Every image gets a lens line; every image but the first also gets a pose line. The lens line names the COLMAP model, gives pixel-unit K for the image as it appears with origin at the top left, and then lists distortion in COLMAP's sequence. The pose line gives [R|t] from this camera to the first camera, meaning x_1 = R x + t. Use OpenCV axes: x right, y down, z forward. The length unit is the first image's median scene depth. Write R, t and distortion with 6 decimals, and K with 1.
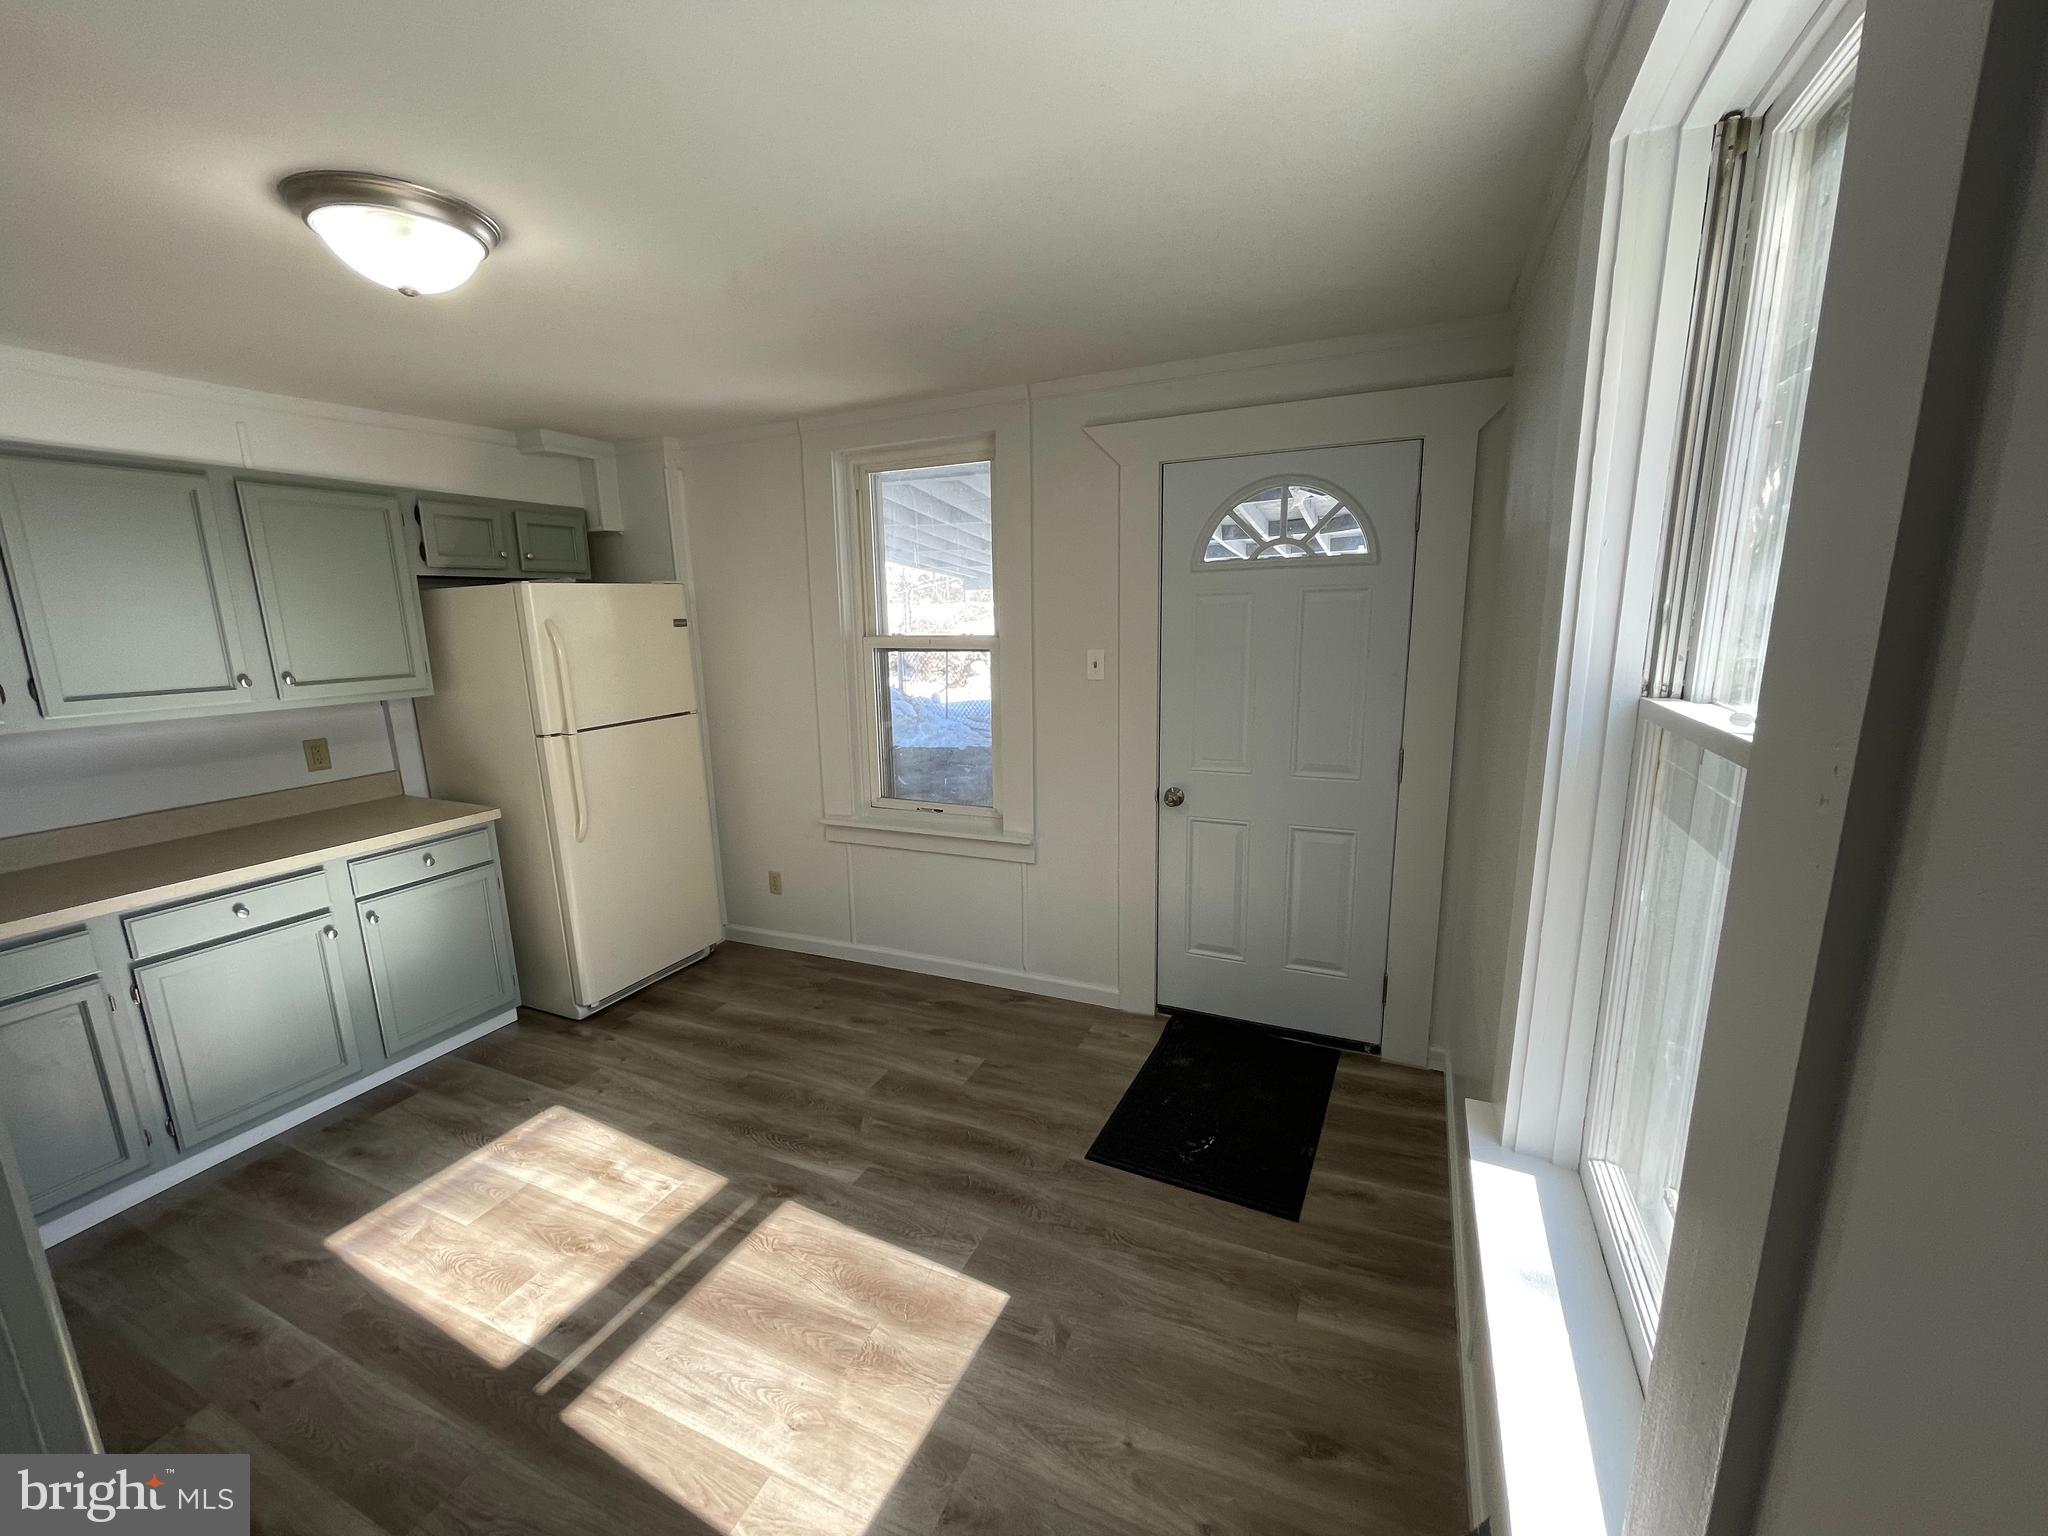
lens RADIAL K [[824.0, 0, 1018.5], [0, 824.0, 767.1], [0, 0, 1]] dist [-0.002366, 0.001152]
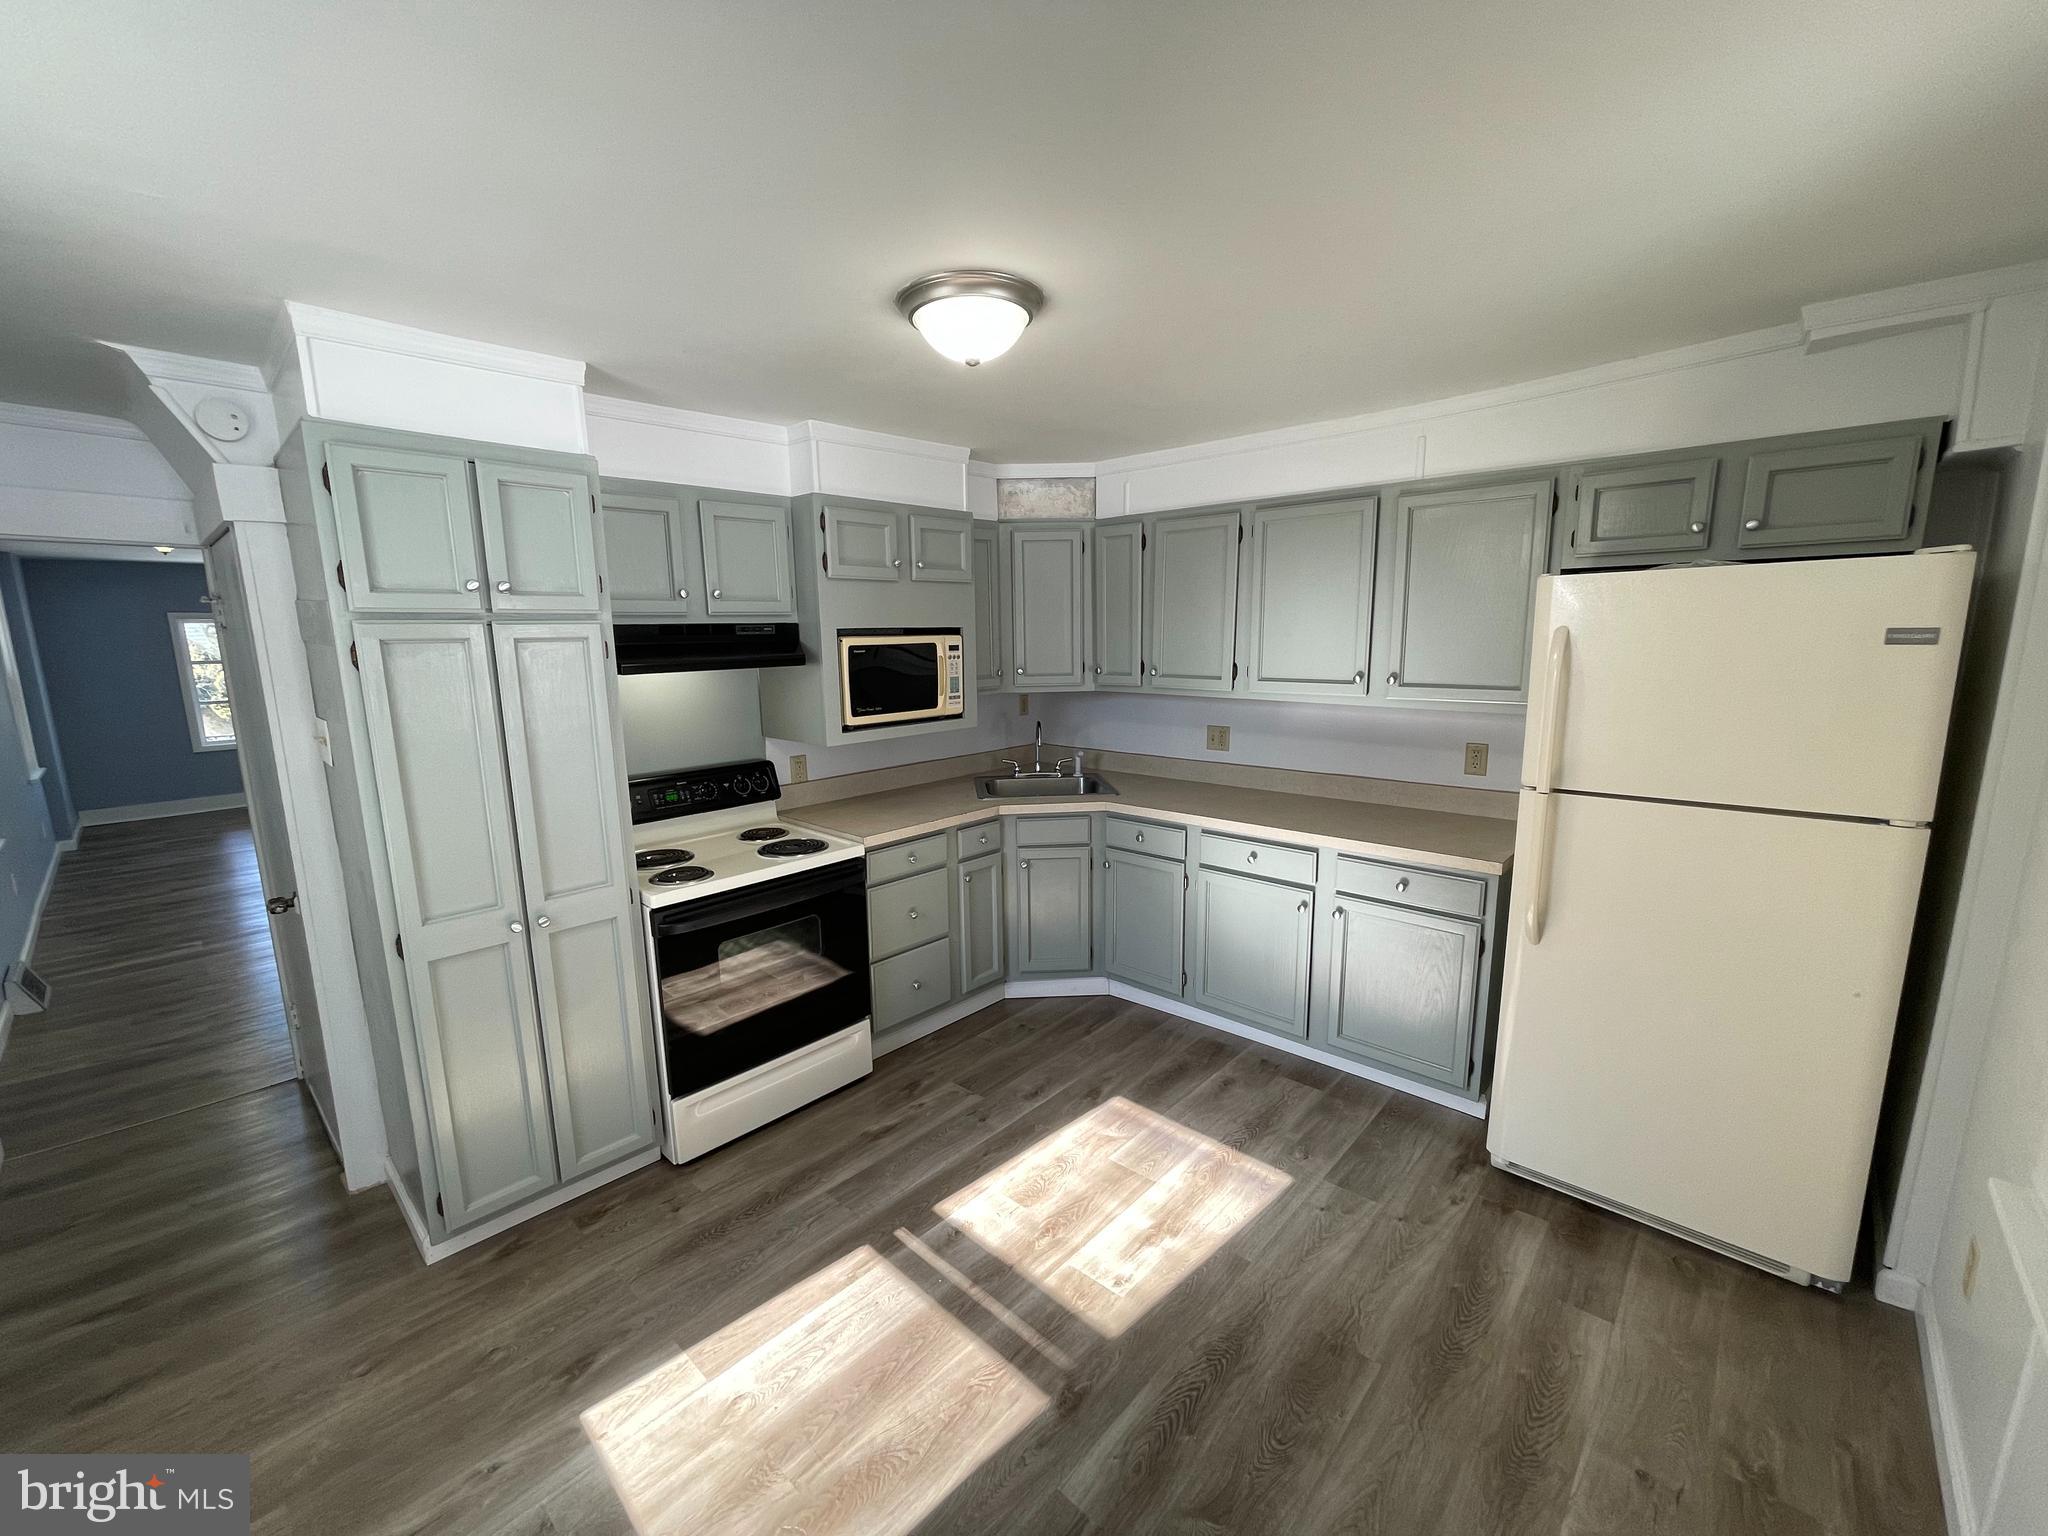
lens RADIAL K [[824.0, 0, 1023.5], [0, 824.0, 774.1], [0, 0, 1]] dist [-0.002366, 0.001152]
pose [[-0.311574, 0.183732, -0.932290, 0.324126], [-0.159910, 0.956997, 0.242044, -0.204898], [0.936670, 0.224497, -0.268795, 1.035497]]
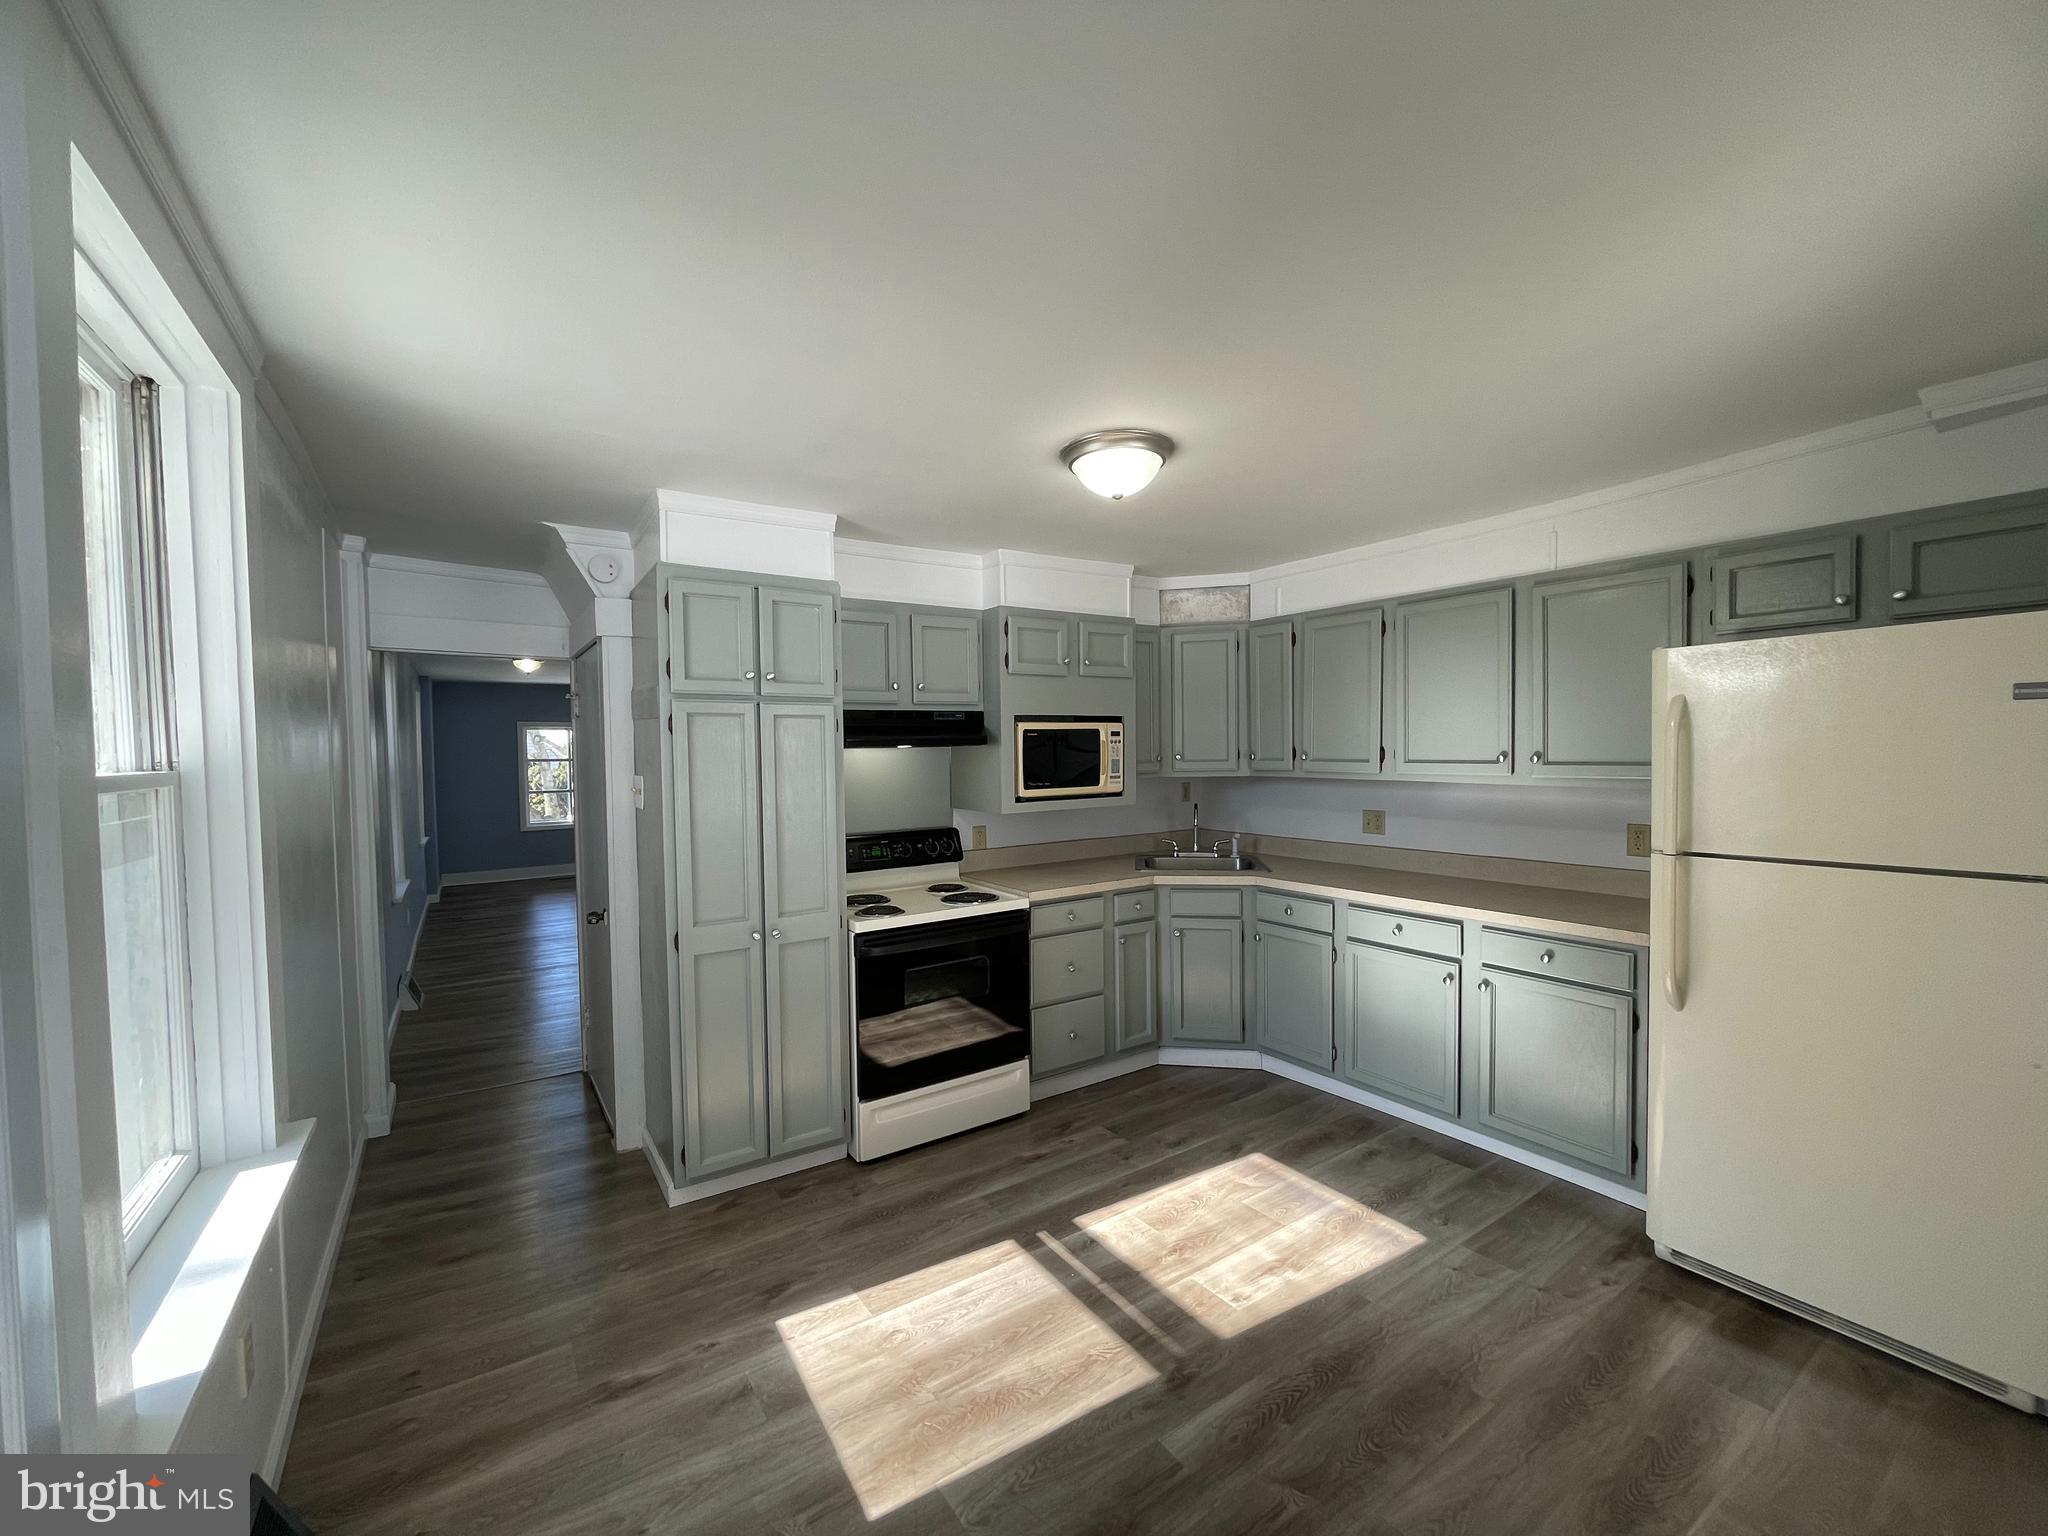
lens RADIAL K [[824.0, 0, 1026.0], [0, 824.0, 771.2], [0, 0, 1]] dist [-0.002366, 0.001152]
pose [[-0.518225, 0.047338, -0.853933, 0.473223], [-0.138940, 0.980543, 0.138675, -0.176343], [0.843883, 0.190510, -0.501565, 1.170909]]
